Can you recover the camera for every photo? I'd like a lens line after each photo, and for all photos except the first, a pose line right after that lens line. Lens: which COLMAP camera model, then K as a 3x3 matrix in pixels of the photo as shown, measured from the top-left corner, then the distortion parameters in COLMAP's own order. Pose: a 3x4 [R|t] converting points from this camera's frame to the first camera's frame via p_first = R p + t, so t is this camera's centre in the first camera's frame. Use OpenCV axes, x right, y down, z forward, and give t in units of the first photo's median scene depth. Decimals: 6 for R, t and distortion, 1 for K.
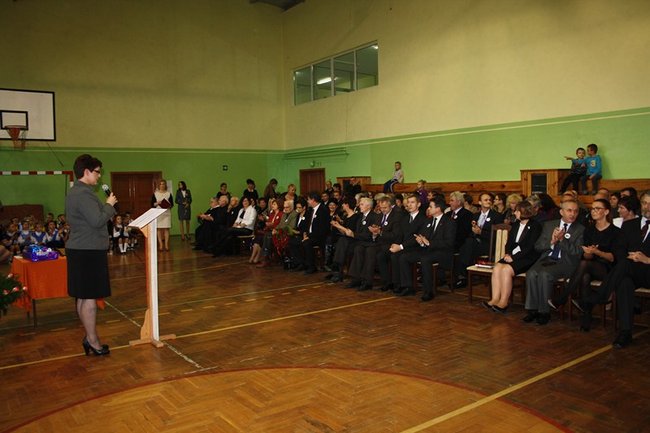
lens RADIAL K [[559.9, 0, 325.0], [0, 559.9, 216.5], [0, 0, 1]] dist [-0.139504, 0.156629]
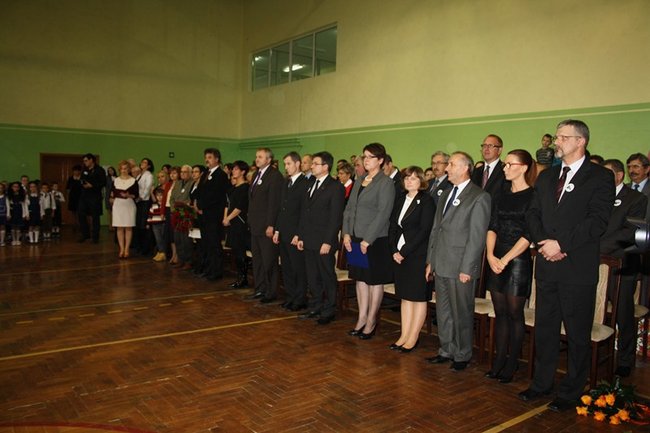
lens RADIAL K [[559.9, 0, 325.0], [0, 559.9, 216.5], [0, 0, 1]] dist [-0.139504, 0.156629]
pose [[0.998638, 0.048478, 0.019300, 0.138761], [-0.048604, 0.998799, 0.006120, -0.008034], [-0.018980, -0.007050, 0.999795, 0.173715]]
